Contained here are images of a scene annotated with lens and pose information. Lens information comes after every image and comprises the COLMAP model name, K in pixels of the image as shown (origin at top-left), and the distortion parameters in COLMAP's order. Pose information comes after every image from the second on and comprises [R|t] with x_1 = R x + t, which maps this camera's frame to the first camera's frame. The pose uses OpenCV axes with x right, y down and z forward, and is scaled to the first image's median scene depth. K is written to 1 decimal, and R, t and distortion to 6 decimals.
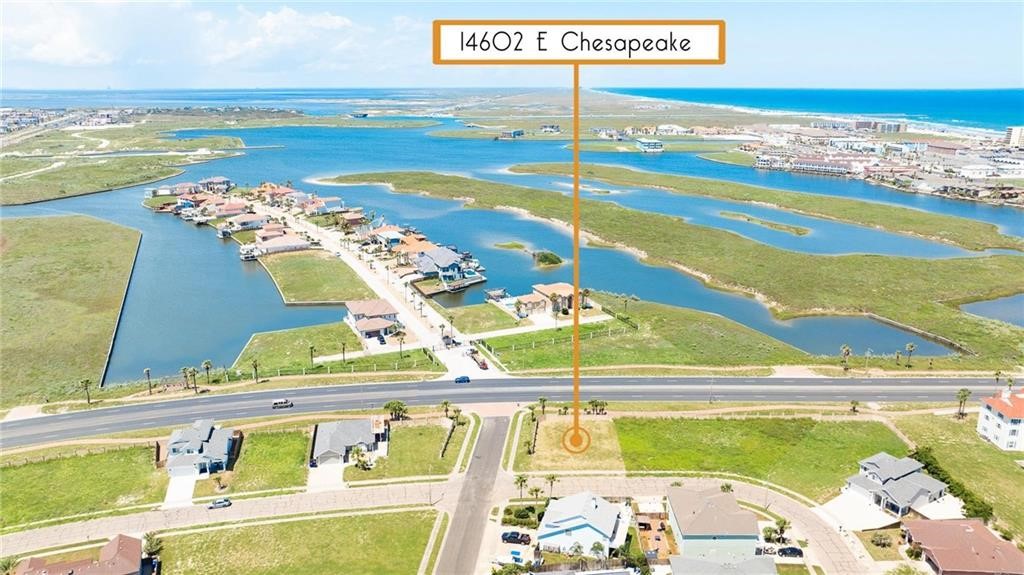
lens RADIAL K [[717.6, 0, 508.6], [0, 717.6, 288.8], [0, 0, 1]] dist [-0.031785, 0.028401]
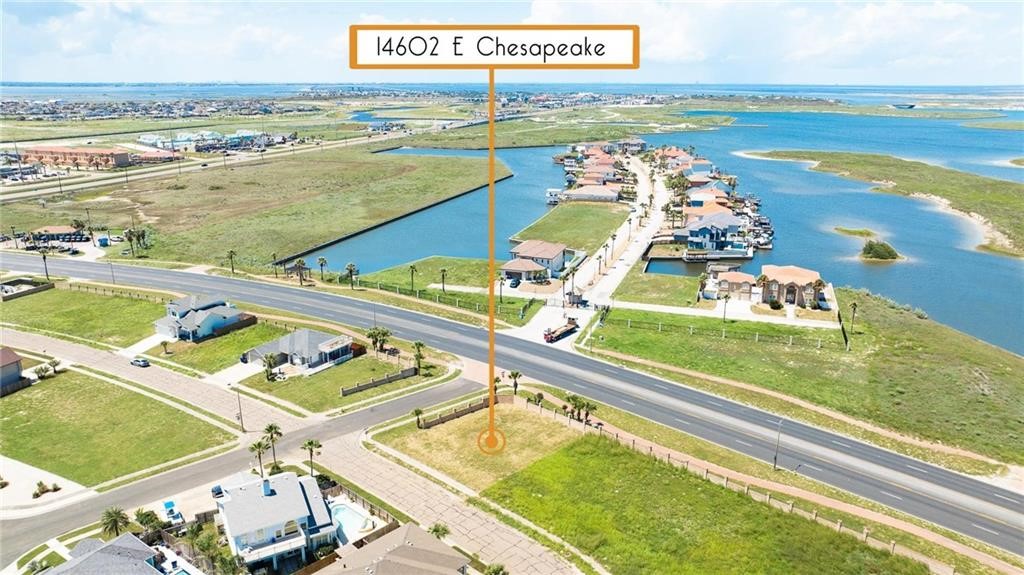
lens RADIAL K [[717.6, 0, 508.6], [0, 717.6, 288.8], [0, 0, 1]] dist [-0.031785, 0.028401]
pose [[0.733808, 0.192274, -0.651580, 0.291595], [-0.188972, 0.979031, 0.076081, 0.011245], [0.652545, 0.067302, 0.754755, 0.270492]]
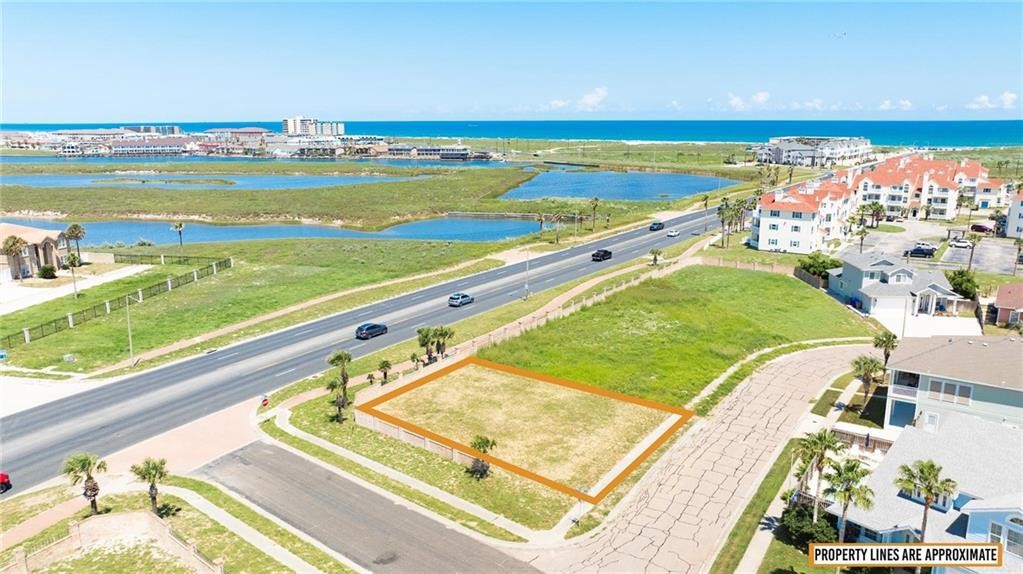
lens RADIAL K [[734.3, 0, 498.9], [0, 734.3, 288.1], [0, 0, 1]] dist [-0.018832, 0.000365]
pose [[0.567030, -0.186702, 0.802259, -0.119379], [0.229588, 0.971198, 0.063746, 0.068288], [-0.791054, 0.148043, 0.593563, 0.421717]]
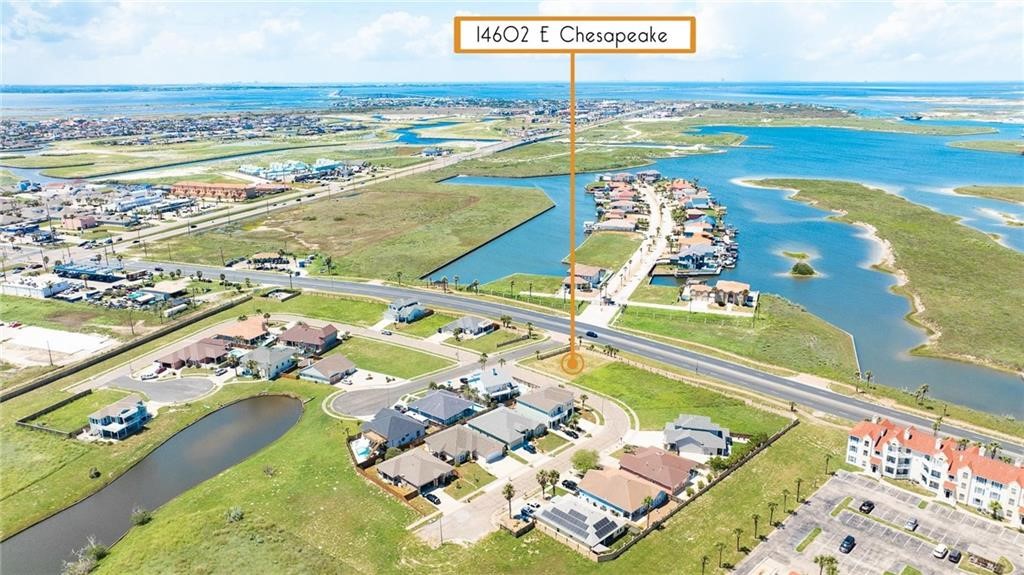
lens RADIAL K [[727.9, 0, 507.4], [0, 727.9, 283.7], [0, 0, 1]] dist [-0.032487, 0.029137]
pose [[0.712775, 0.185656, -0.676376, 0.560539], [-0.185714, 0.979870, 0.073254, -0.020920], [0.676360, 0.073399, 0.732905, -0.129264]]
